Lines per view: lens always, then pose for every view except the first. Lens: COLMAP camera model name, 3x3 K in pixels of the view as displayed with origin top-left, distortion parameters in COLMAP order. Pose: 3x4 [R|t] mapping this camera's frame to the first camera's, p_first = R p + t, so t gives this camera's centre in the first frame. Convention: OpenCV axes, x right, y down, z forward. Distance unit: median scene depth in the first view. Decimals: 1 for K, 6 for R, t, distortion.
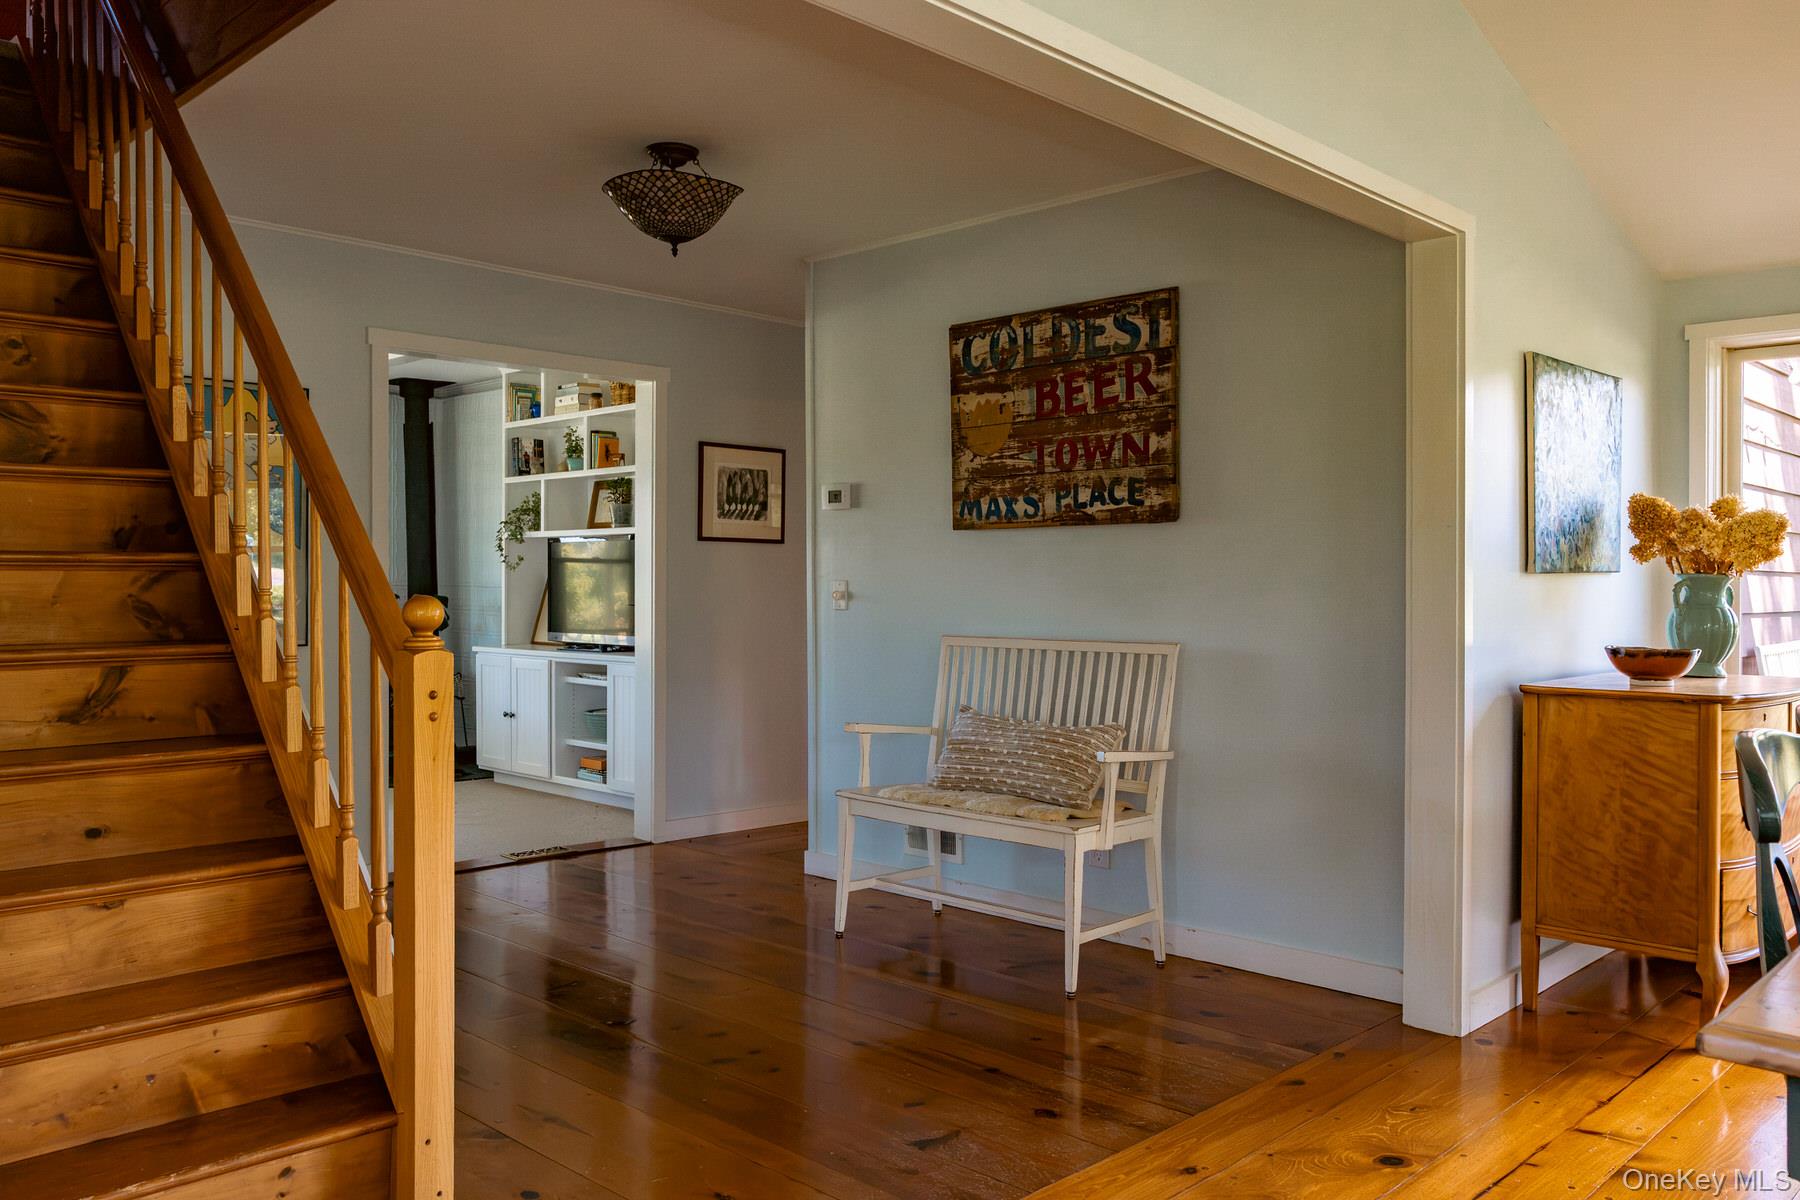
lens RADIAL K [[1389.8, 0, 897.2], [0, 1389.8, 589.3], [0, 0, 1]] dist [-0.029991, 0.020256]
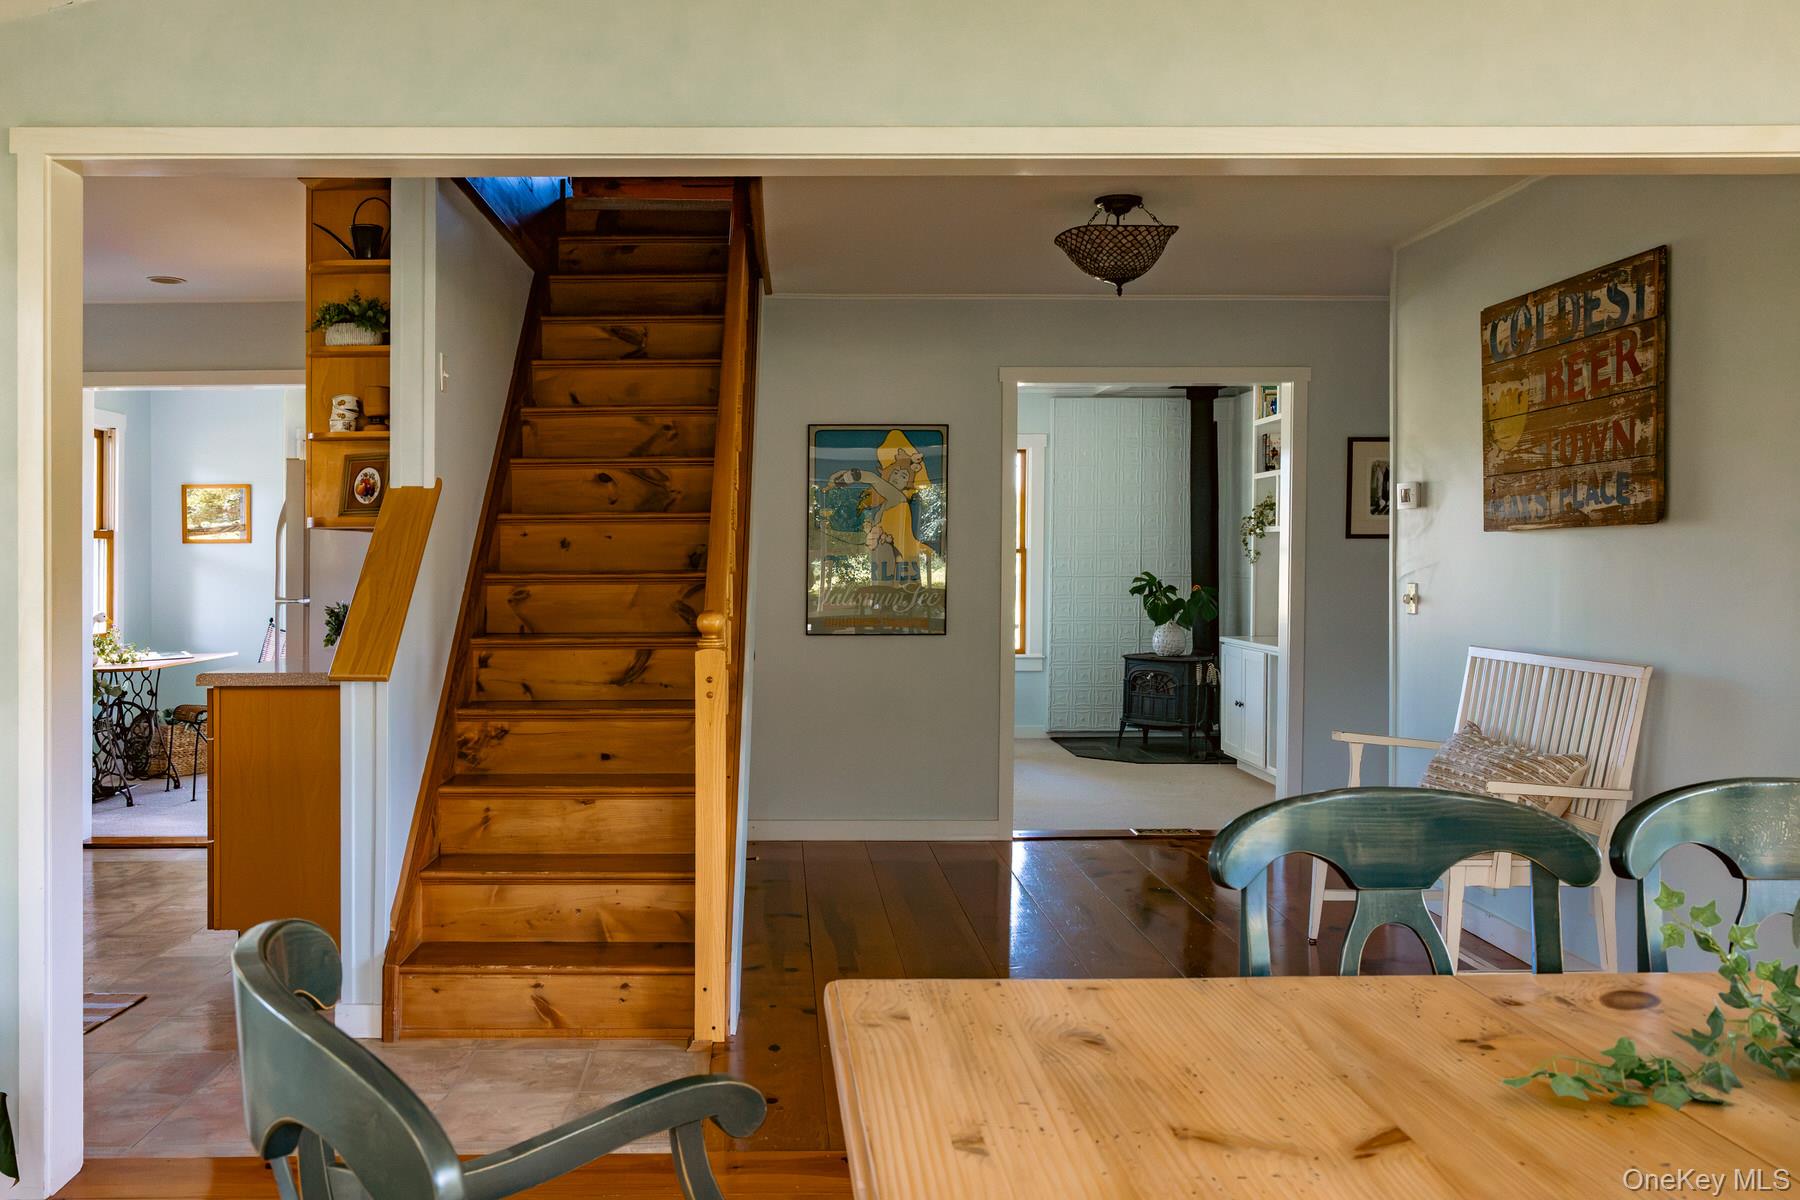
lens RADIAL K [[1519.1, 0, 863.4], [0, 1519.1, 551.3], [0, 0, 1]] dist [-0.030908, 0.012429]
pose [[0.701925, -0.006532, -0.712221, 0.505433], [0.002133, 0.999973, -0.007069, -0.025233], [0.712248, 0.003443, 0.701919, 0.004106]]
